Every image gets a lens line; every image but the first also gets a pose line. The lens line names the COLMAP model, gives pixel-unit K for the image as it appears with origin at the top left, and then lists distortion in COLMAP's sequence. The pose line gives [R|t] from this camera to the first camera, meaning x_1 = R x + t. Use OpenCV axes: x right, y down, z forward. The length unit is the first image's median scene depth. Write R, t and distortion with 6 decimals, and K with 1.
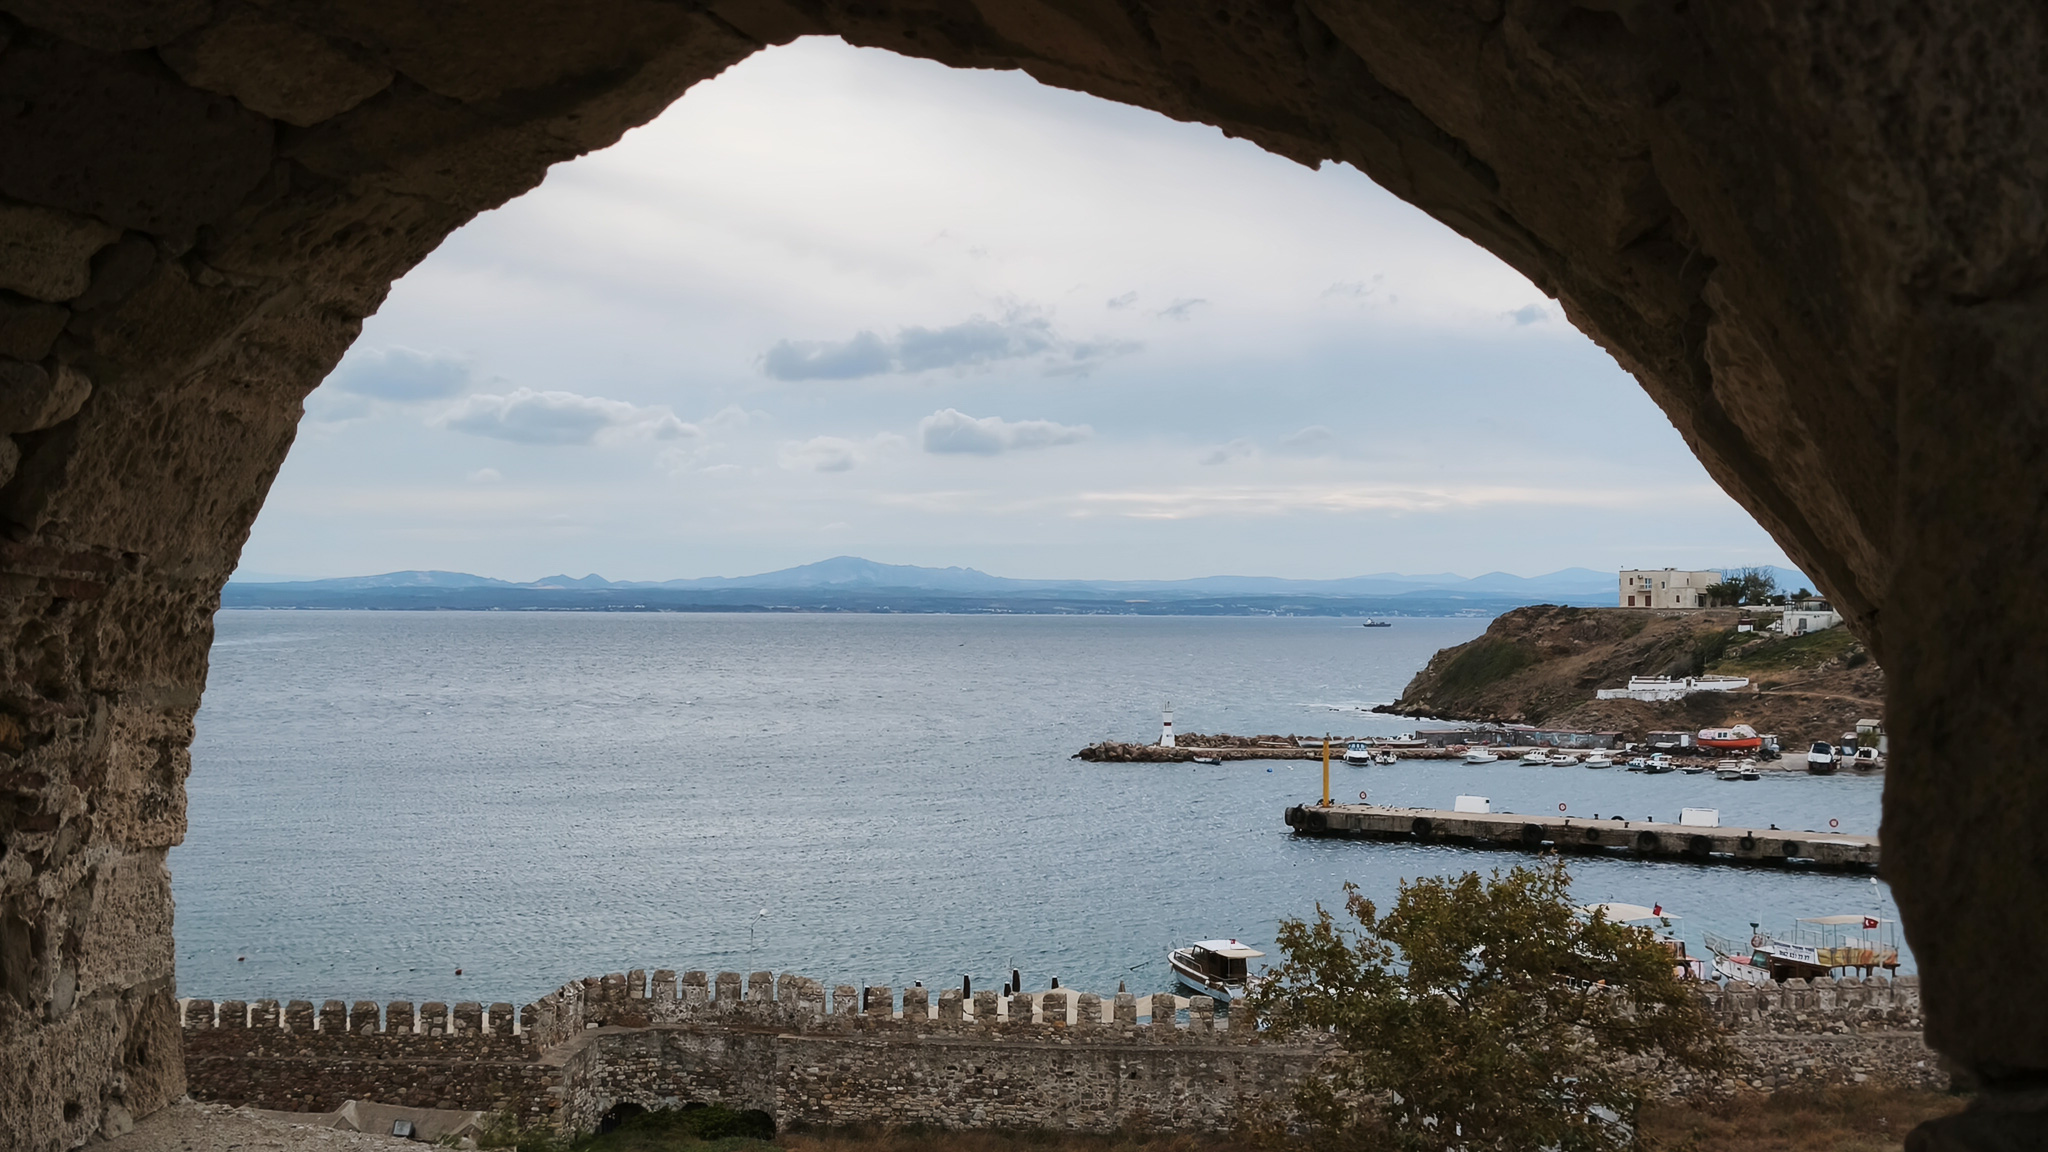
lens RADIAL K [[2278.0, 0, 1012.5], [0, 2278.0, 572.0], [0, 0, 1]] dist [0.038422, 0.000000]
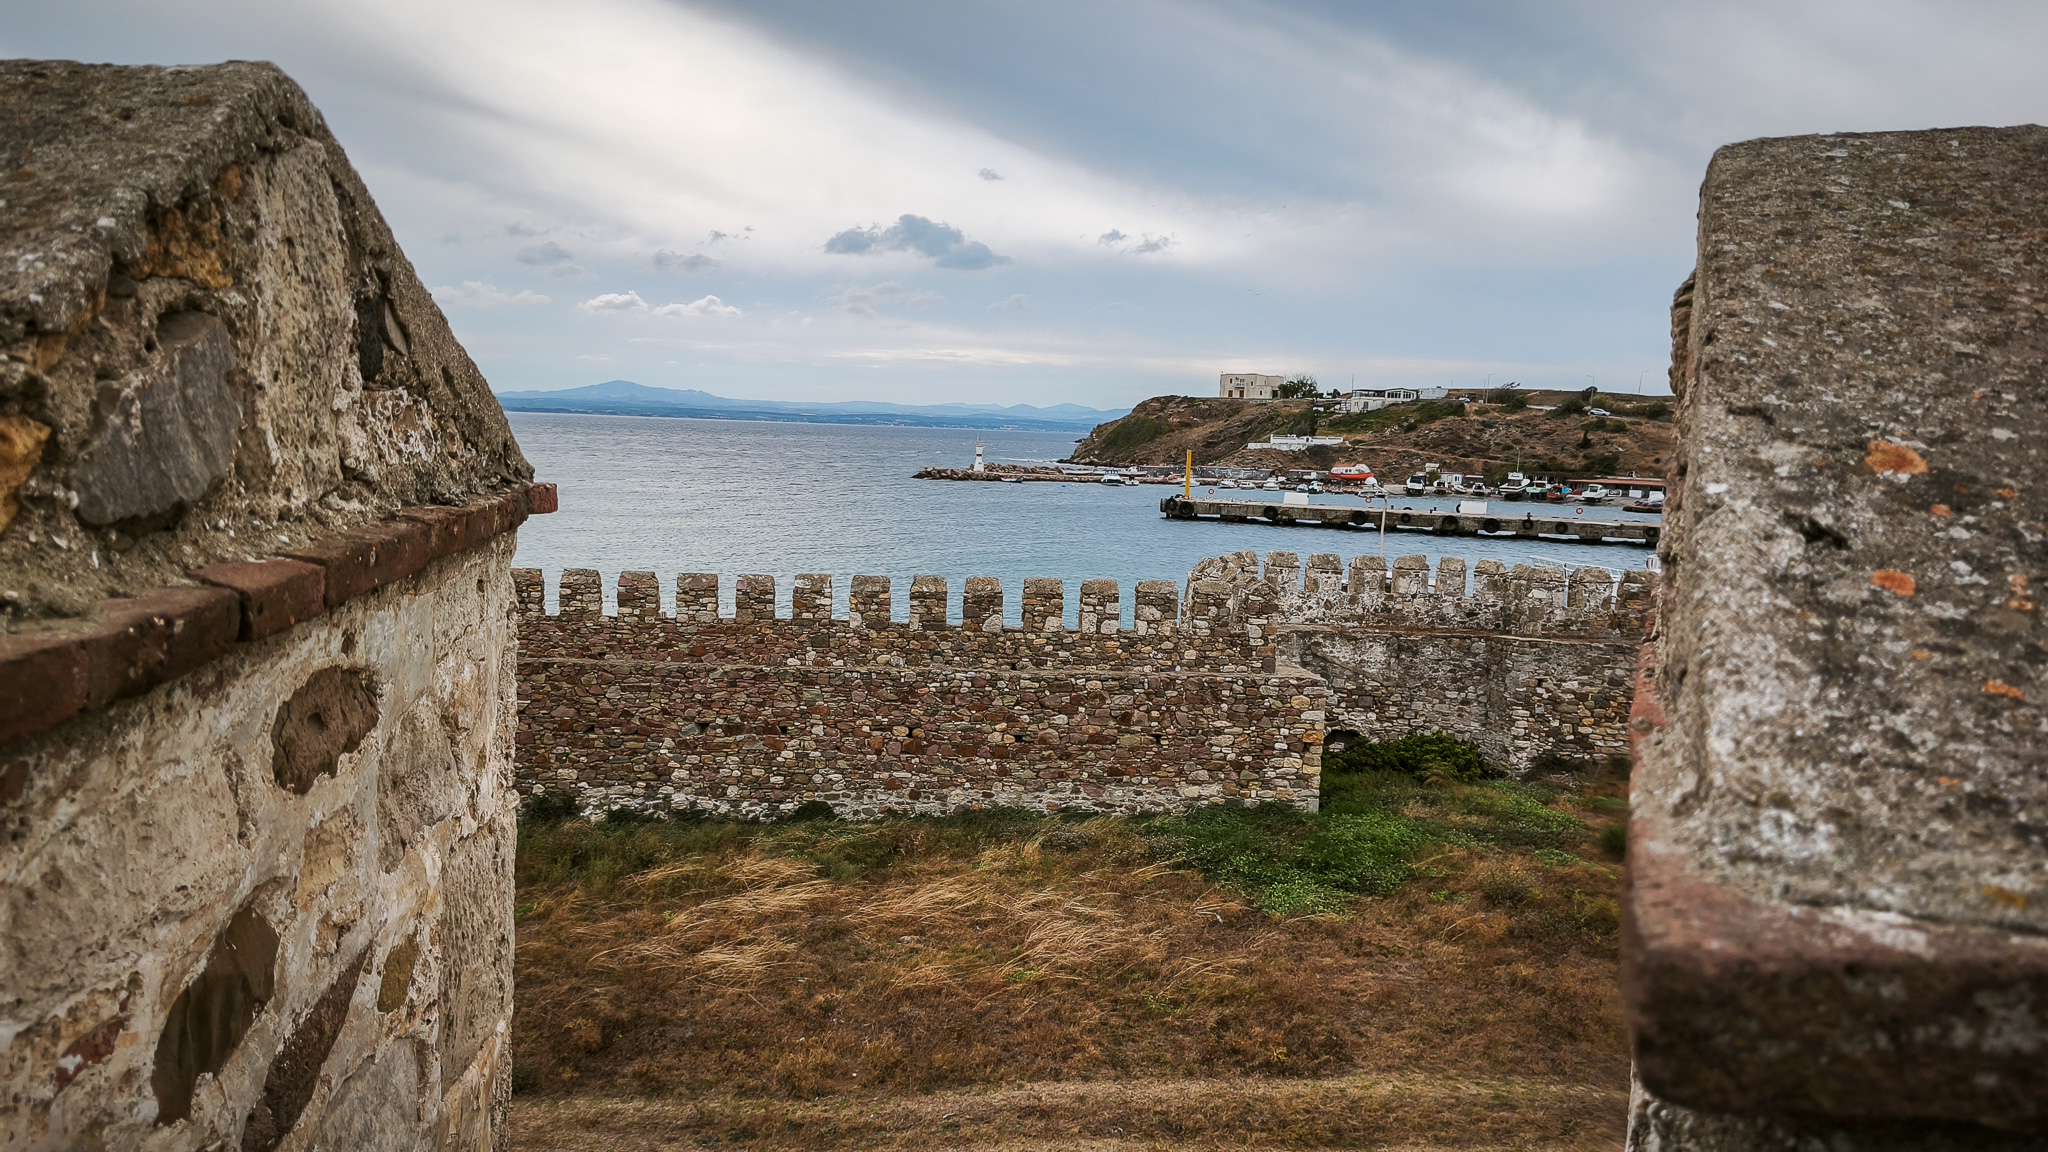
lens RADIAL K [[1364.7, 0, 1019.3], [0, 1364.7, 585.4], [0, 0, 1]] dist [0.025969, 0.010963]
pose [[0.977967, 0.007894, 0.208609, -0.331140], [-0.036019, 0.990679, 0.131370, 0.133378], [-0.205628, -0.135990, 0.969136, 0.606951]]
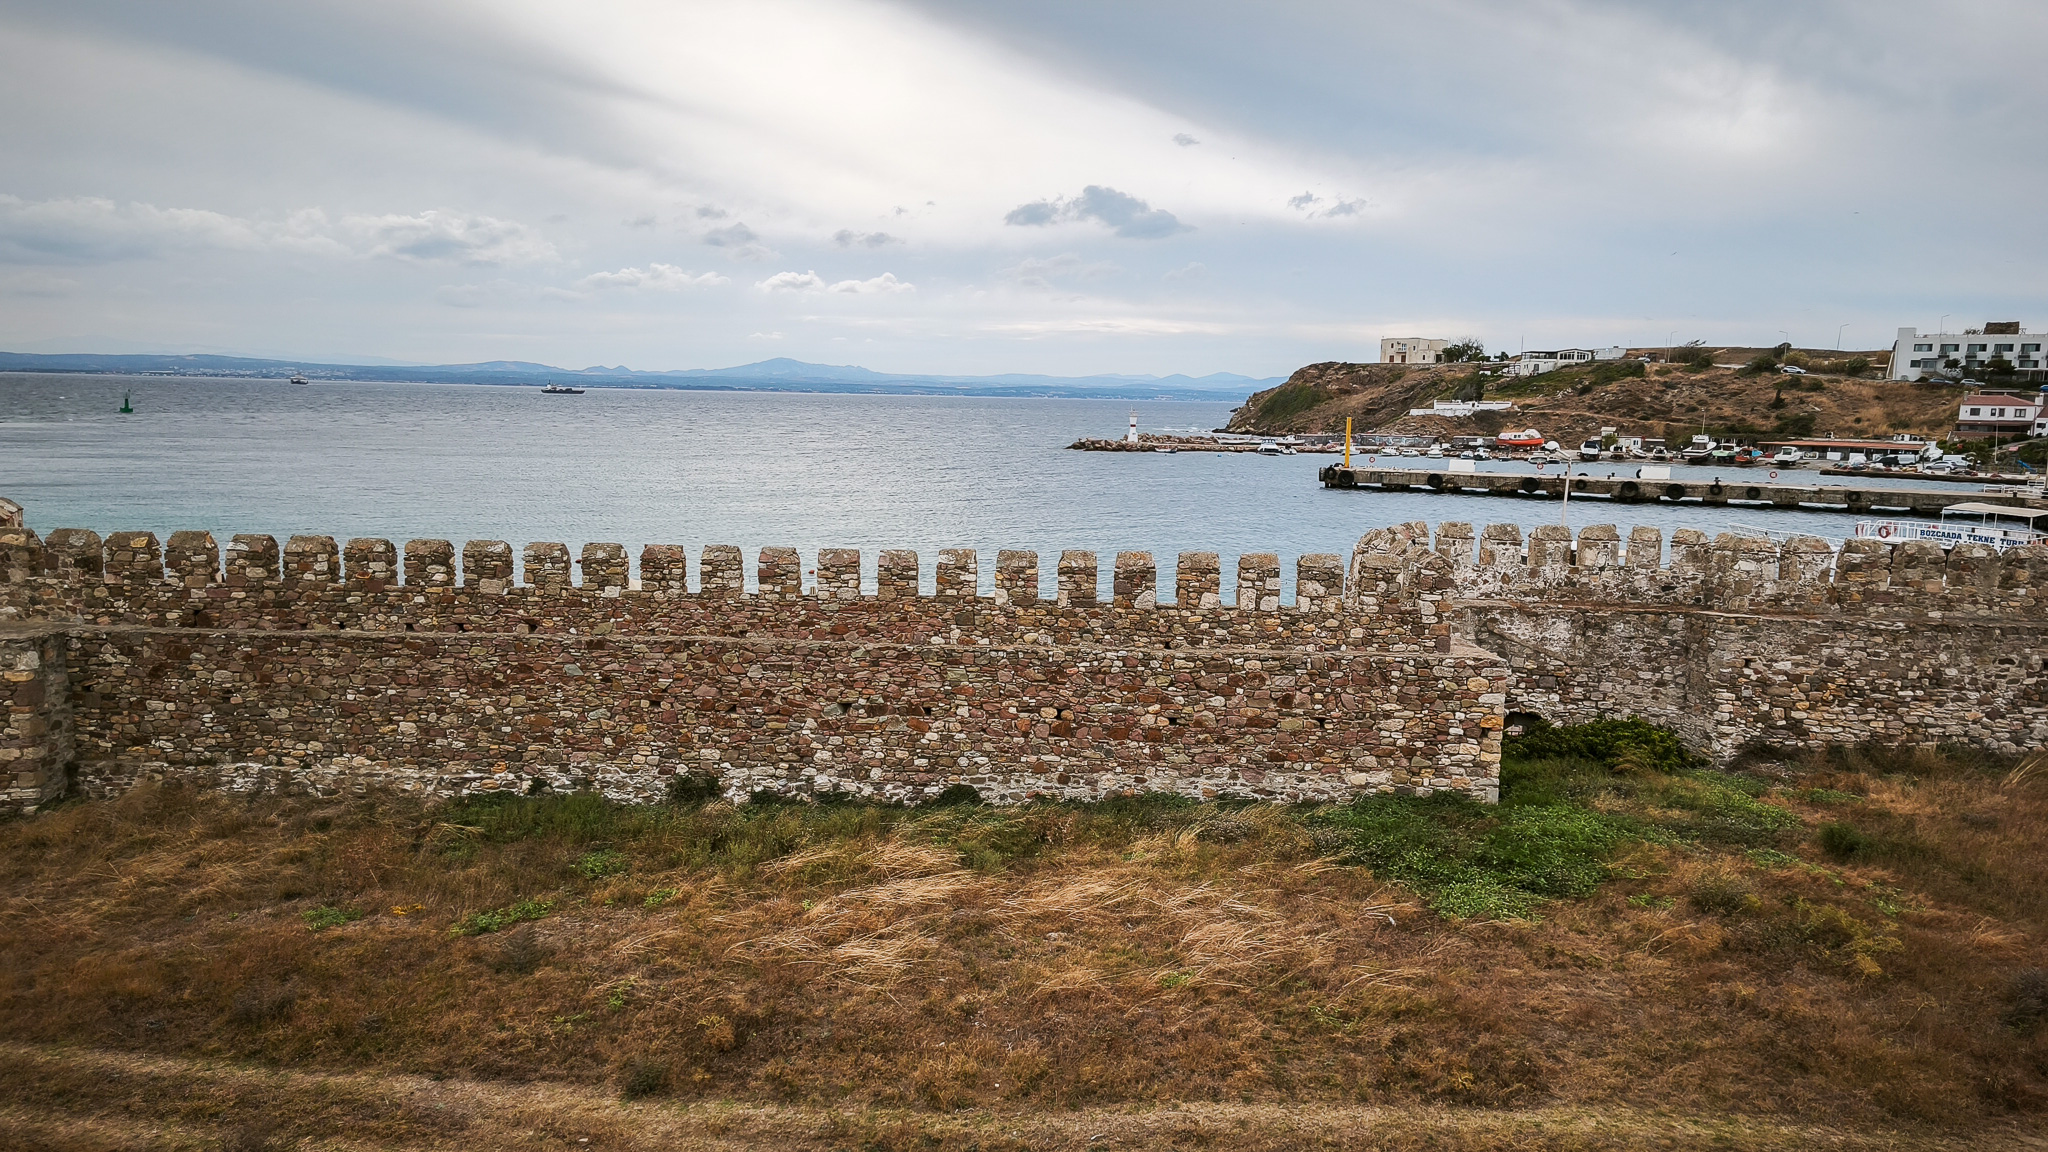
lens RADIAL K [[1364.7, 0, 1037.5], [0, 1364.7, 580.3], [0, 0, 1]] dist [0.025969, 0.010963]
pose [[0.993898, 0.001194, 0.110296, -0.327286], [-0.017926, 0.988397, 0.150829, 0.134930], [-0.108837, -0.151886, 0.982388, 0.623428]]
